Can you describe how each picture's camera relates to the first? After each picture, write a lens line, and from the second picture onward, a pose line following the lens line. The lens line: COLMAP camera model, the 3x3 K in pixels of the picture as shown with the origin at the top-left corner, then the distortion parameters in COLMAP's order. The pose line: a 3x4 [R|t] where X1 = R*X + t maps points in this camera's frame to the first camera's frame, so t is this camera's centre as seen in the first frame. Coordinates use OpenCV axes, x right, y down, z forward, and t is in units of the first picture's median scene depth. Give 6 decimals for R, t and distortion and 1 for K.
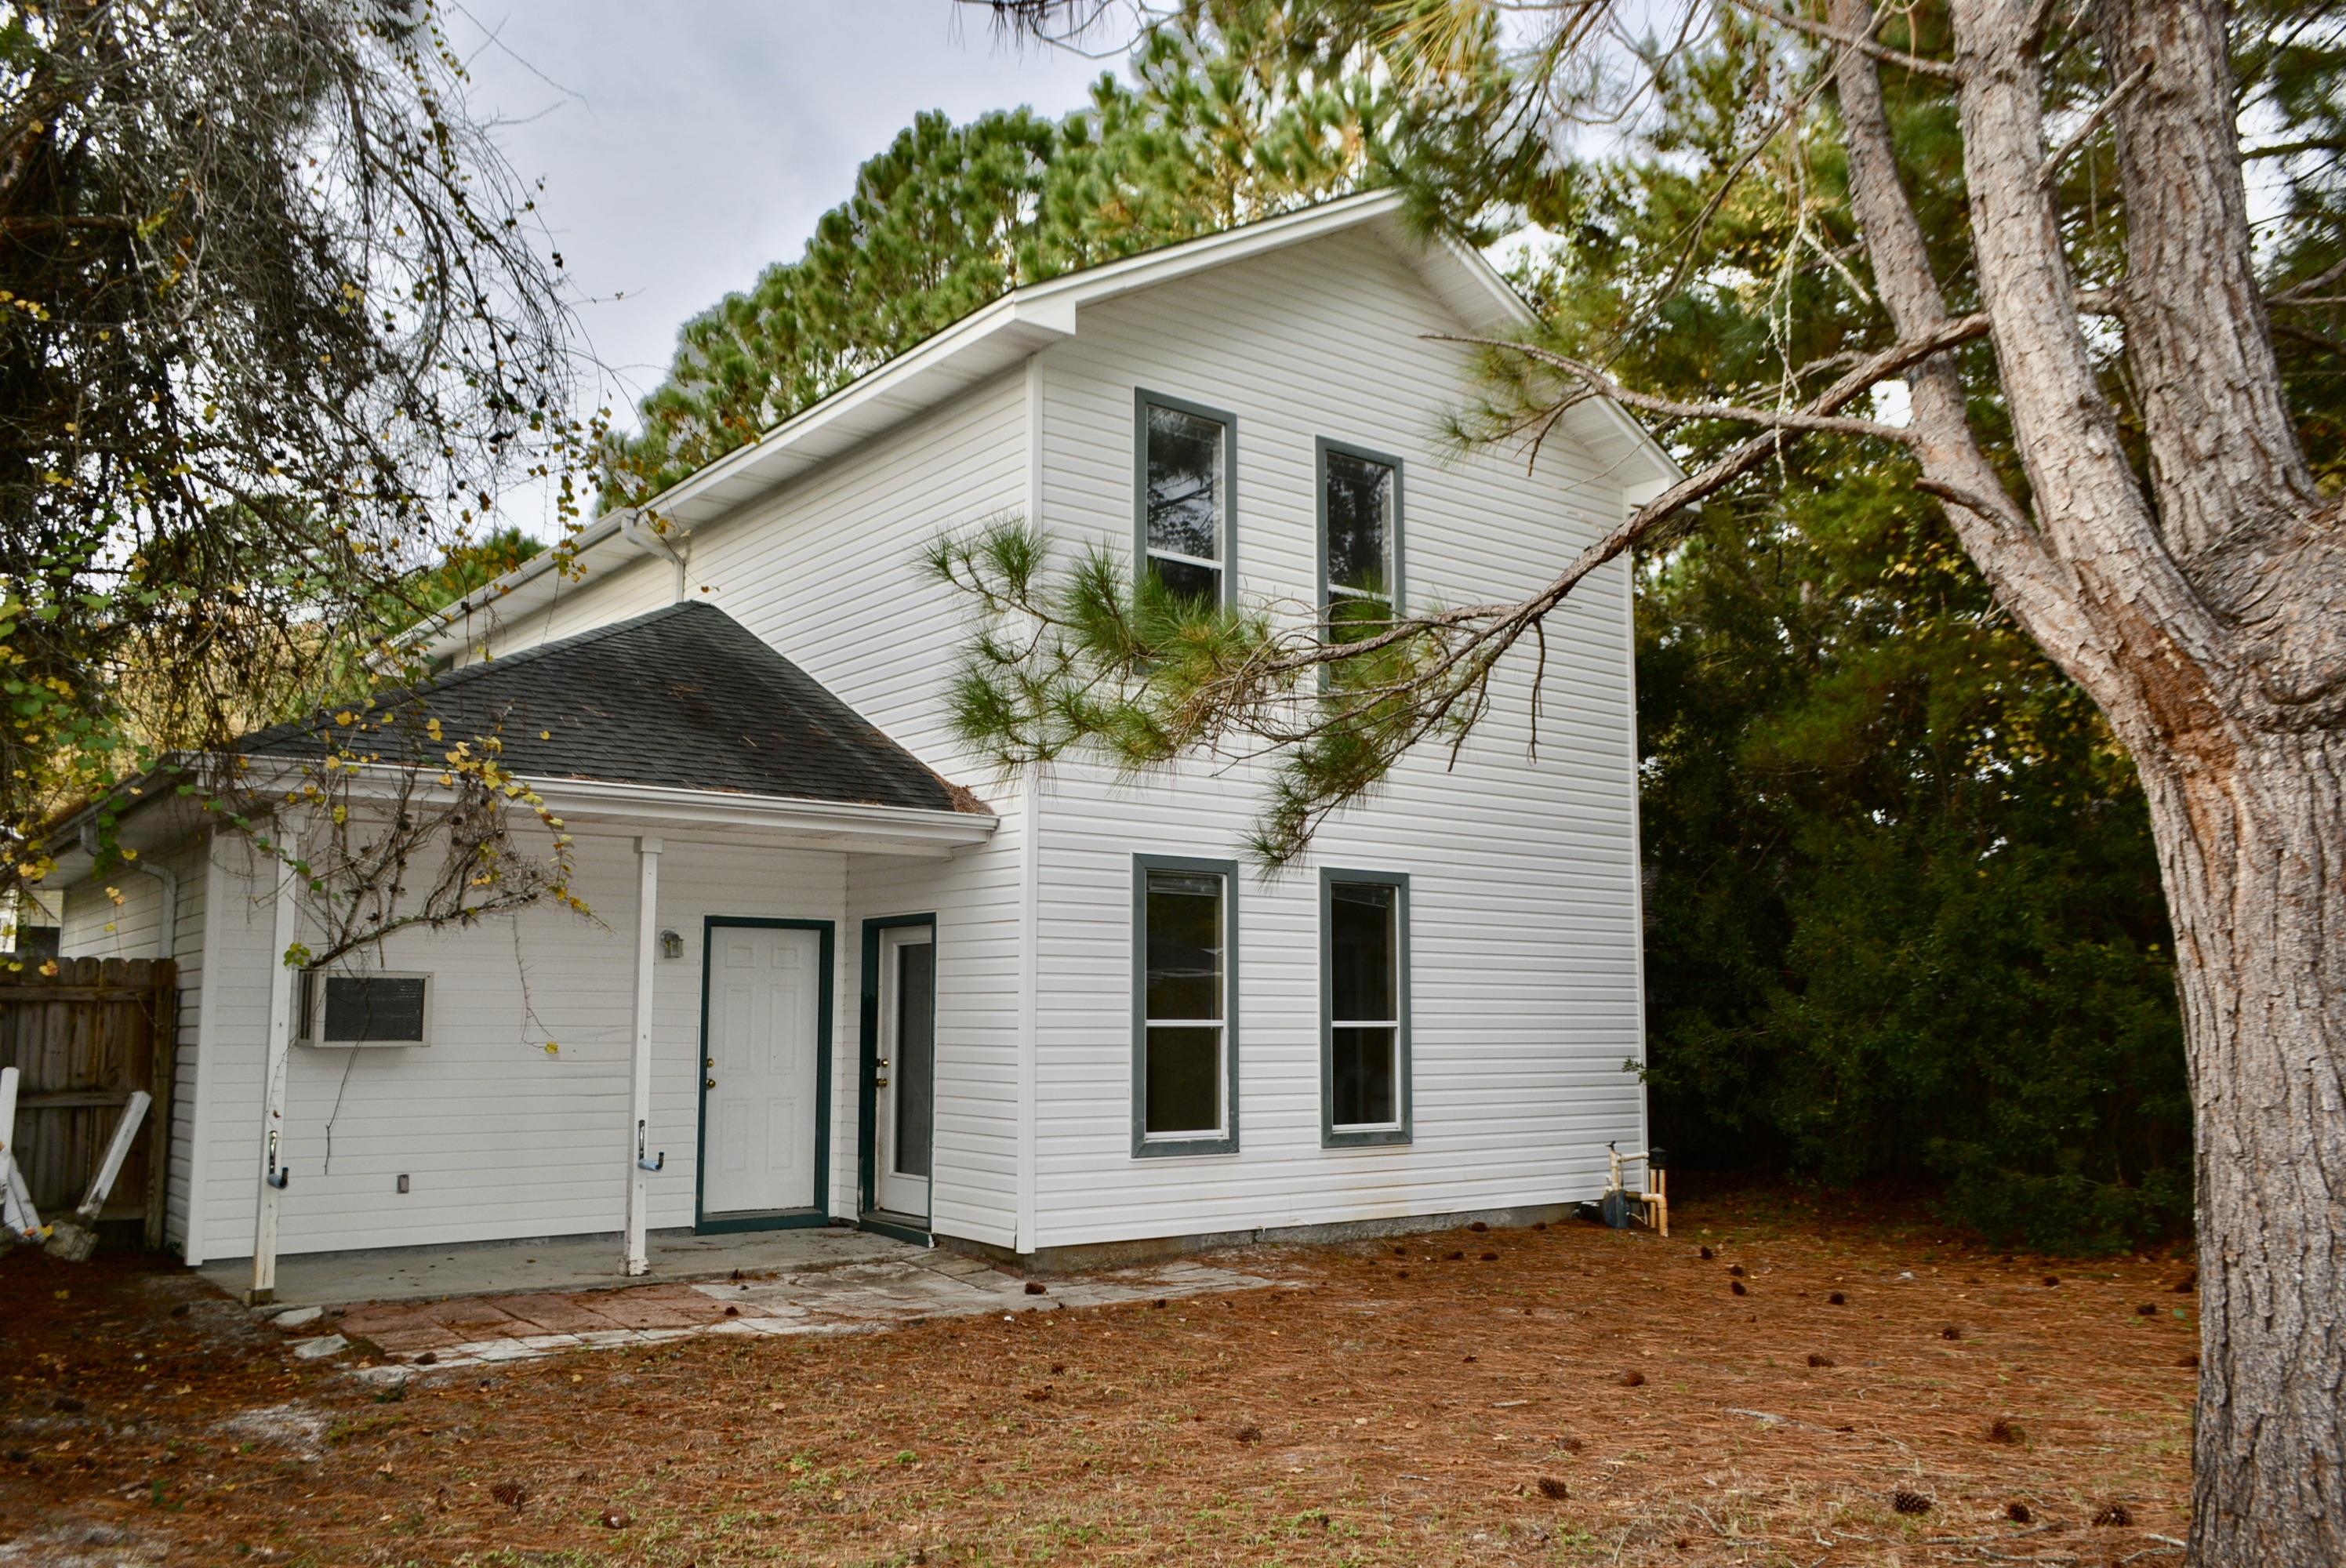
lens RADIAL K [[1849.7, 0, 1146.9], [0, 1849.7, 802.5], [0, 0, 1]] dist [-0.015913, 0.011692]
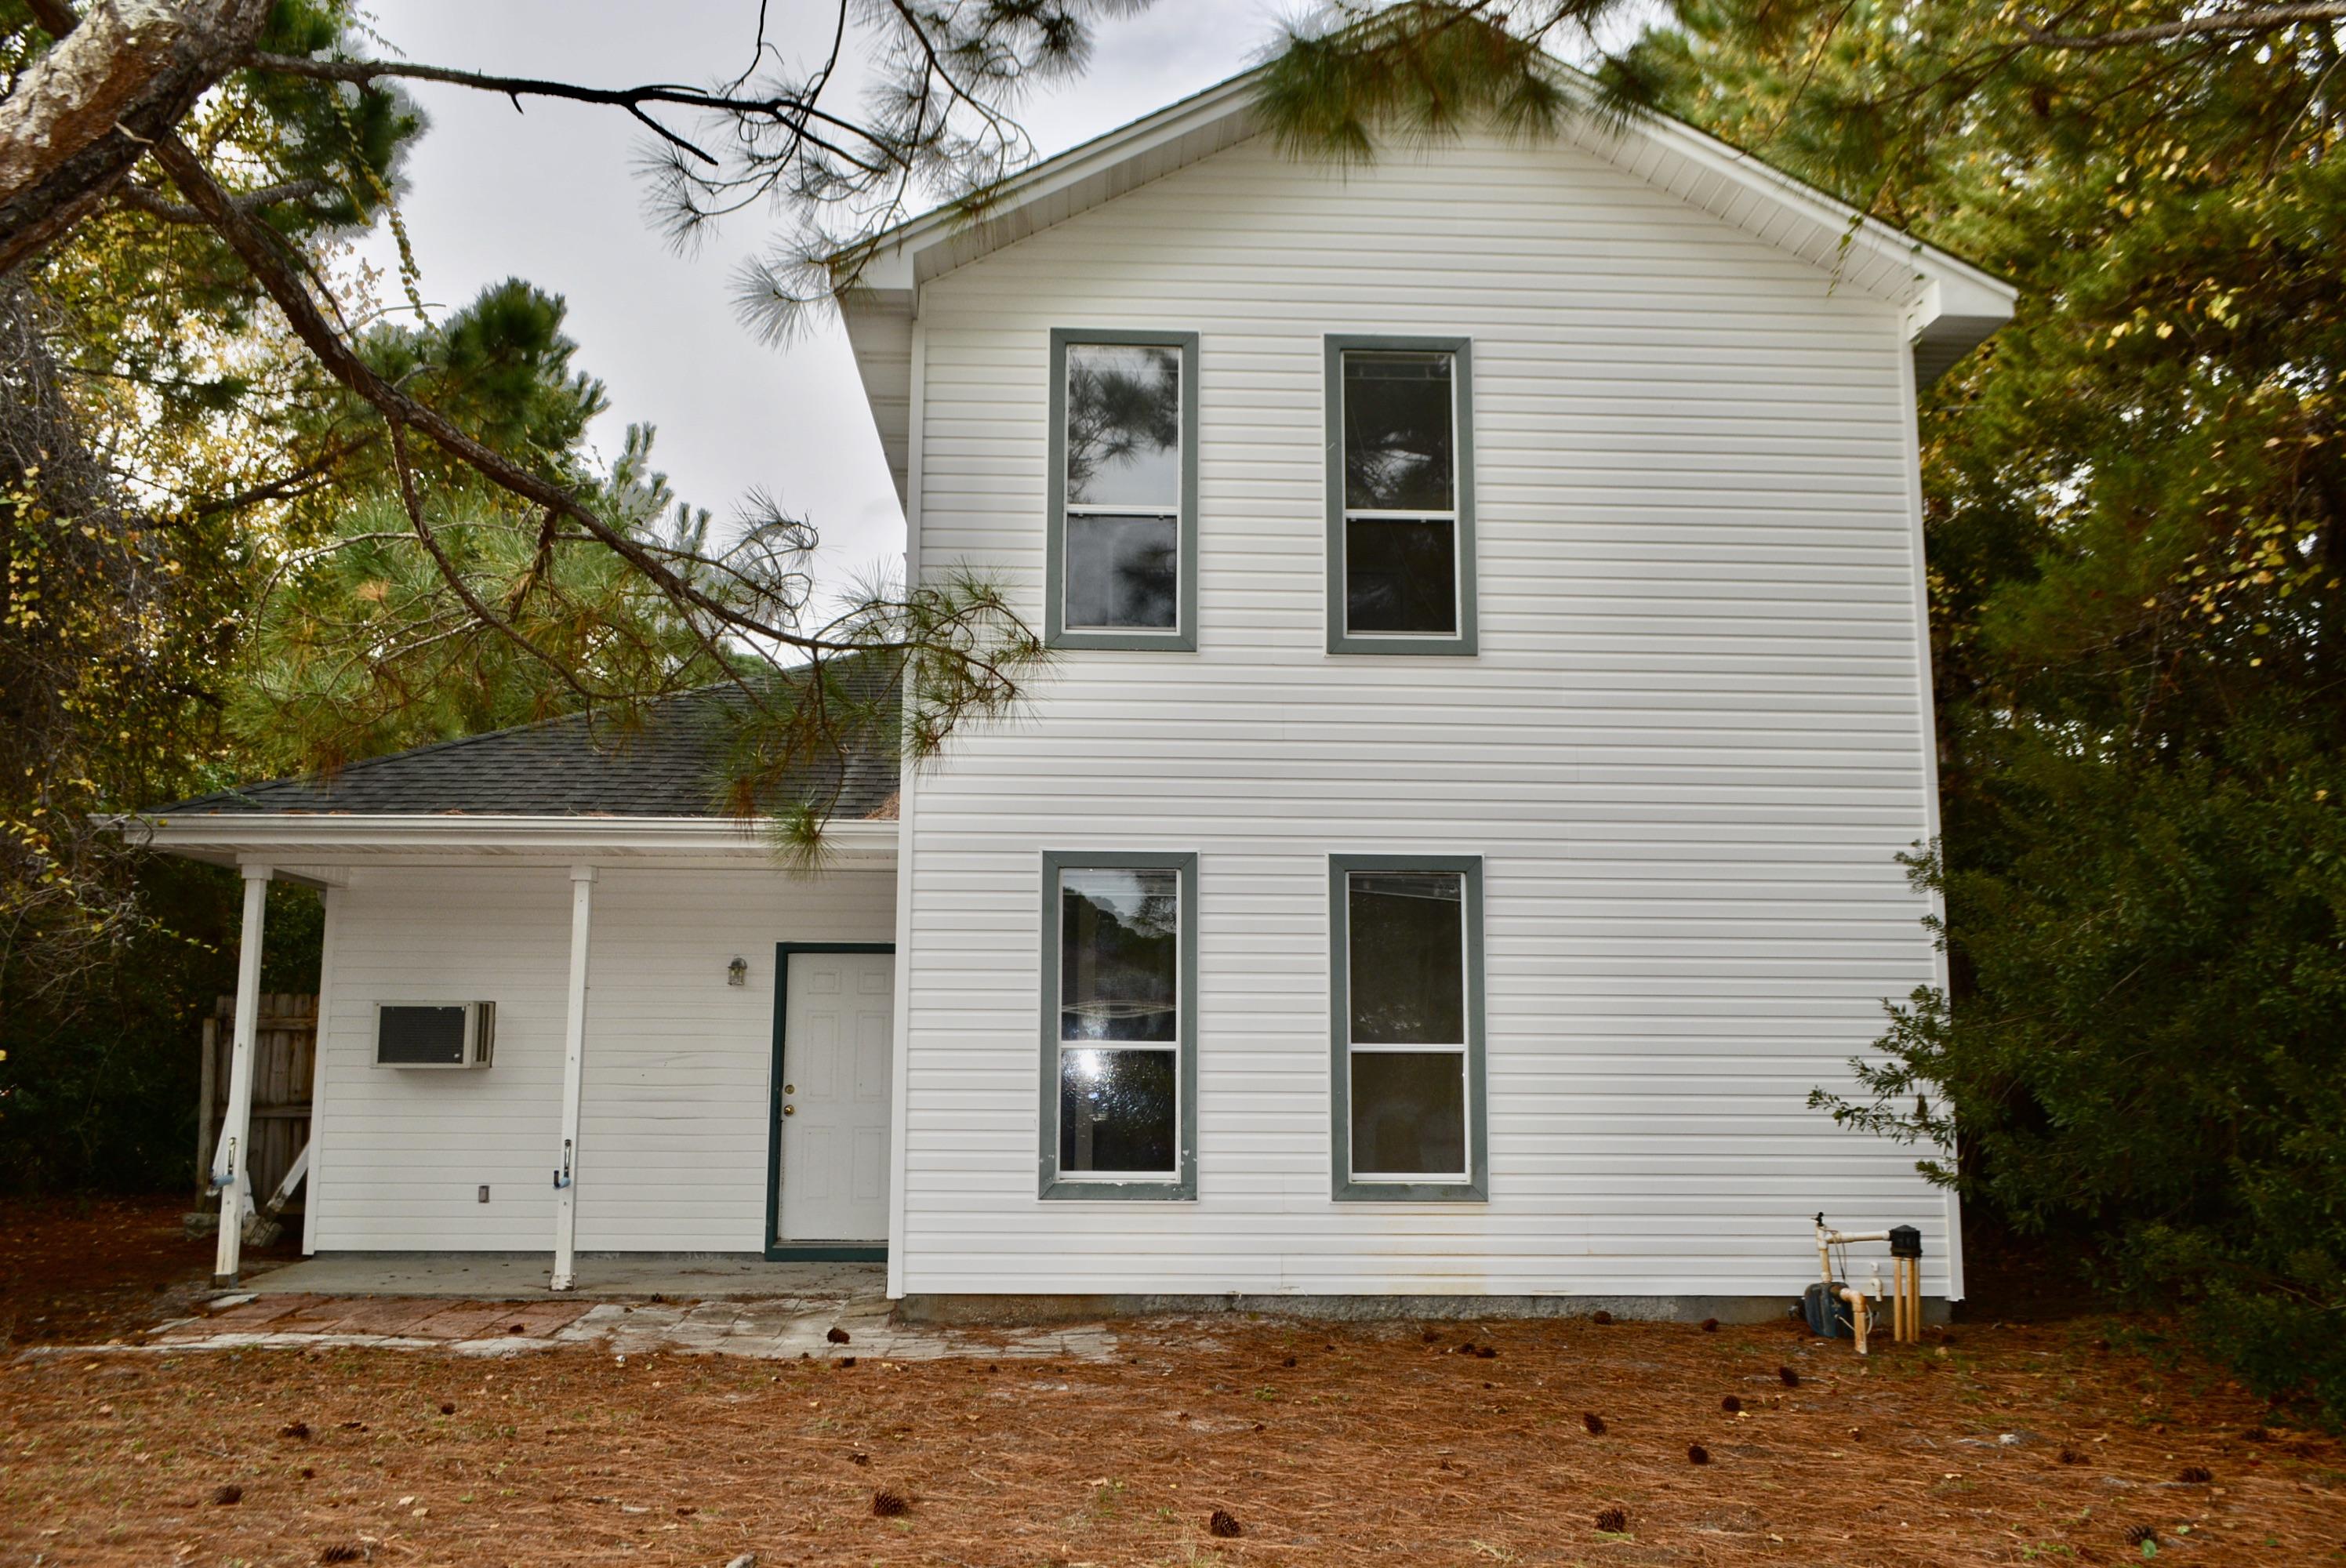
lens RADIAL K [[1849.7, 0, 1146.9], [0, 1849.7, 802.5], [0, 0, 1]] dist [-0.015913, 0.011692]
pose [[0.811864, -0.082234, -0.578026, 0.511417], [0.065033, 0.996607, -0.050442, 0.049013], [0.580213, 0.003361, 0.814458, 0.295229]]
